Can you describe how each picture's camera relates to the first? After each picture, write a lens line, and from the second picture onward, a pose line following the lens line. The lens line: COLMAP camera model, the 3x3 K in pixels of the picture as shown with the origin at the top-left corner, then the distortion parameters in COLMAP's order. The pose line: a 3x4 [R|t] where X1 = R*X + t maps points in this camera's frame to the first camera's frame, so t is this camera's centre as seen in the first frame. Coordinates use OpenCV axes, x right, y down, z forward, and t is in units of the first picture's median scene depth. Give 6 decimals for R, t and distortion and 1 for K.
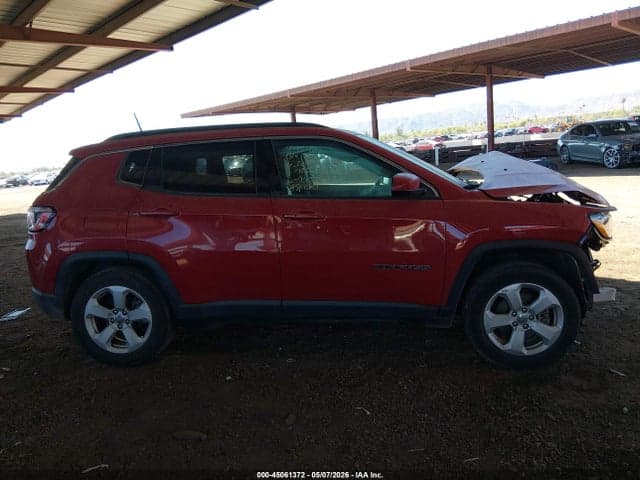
lens RADIAL K [[486.3, 0, 321.5], [0, 486.3, 237.6], [0, 0, 1]] dist [0.105512, -0.161066]
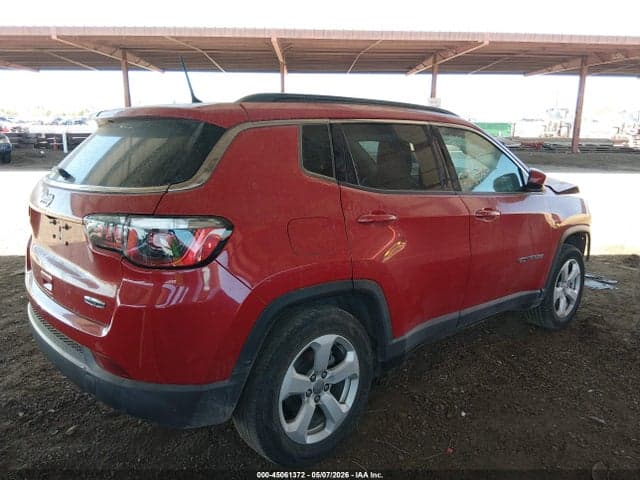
lens RADIAL K [[486.3, 0, 321.5], [0, 486.3, 237.6], [0, 0, 1]] dist [0.105512, -0.161066]
pose [[0.674644, -0.079773, 0.733820, -0.857187], [0.067878, 0.996635, 0.045939, -0.057242], [-0.735016, 0.018818, 0.677789, 0.559910]]
